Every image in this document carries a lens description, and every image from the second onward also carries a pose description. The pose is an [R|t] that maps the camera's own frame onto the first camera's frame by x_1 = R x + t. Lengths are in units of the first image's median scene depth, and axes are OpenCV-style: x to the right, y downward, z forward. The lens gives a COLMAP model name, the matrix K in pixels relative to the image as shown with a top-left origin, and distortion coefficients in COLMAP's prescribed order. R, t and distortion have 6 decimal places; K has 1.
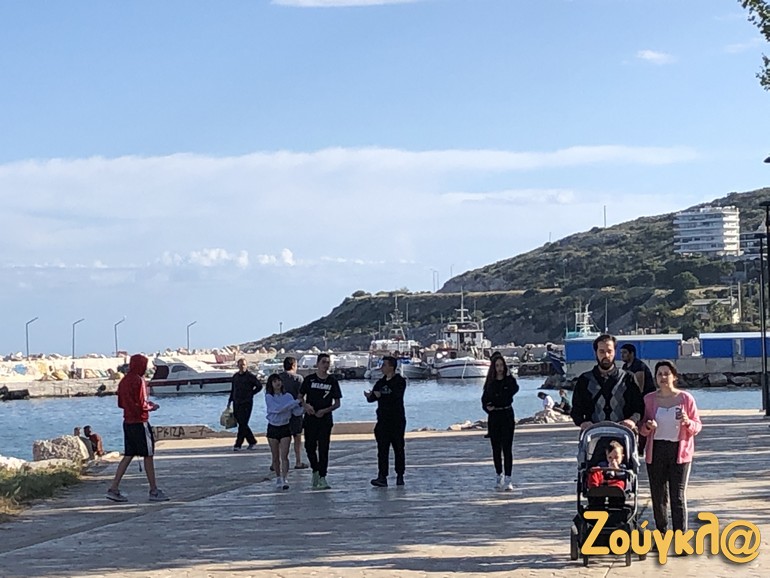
lens RADIAL K [[2628.5, 0, 385.0], [0, 2628.5, 289.0], [0, 0, 1]] dist [0.569833, 0.055194]
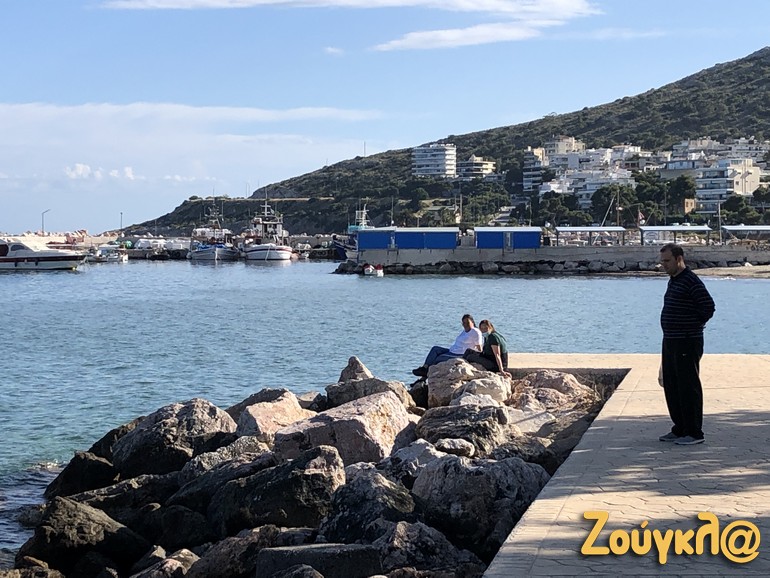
lens RADIAL K [[1703.5, 0, 385.0], [0, 1703.5, 289.0], [0, 0, 1]] dist [0.040895, 0.022316]
pose [[0.994750, 0.020031, 0.100358, 0.004573], [-0.025238, 0.998386, 0.050886, 0.004515], [-0.099177, -0.053152, 0.993649, 0.174565]]
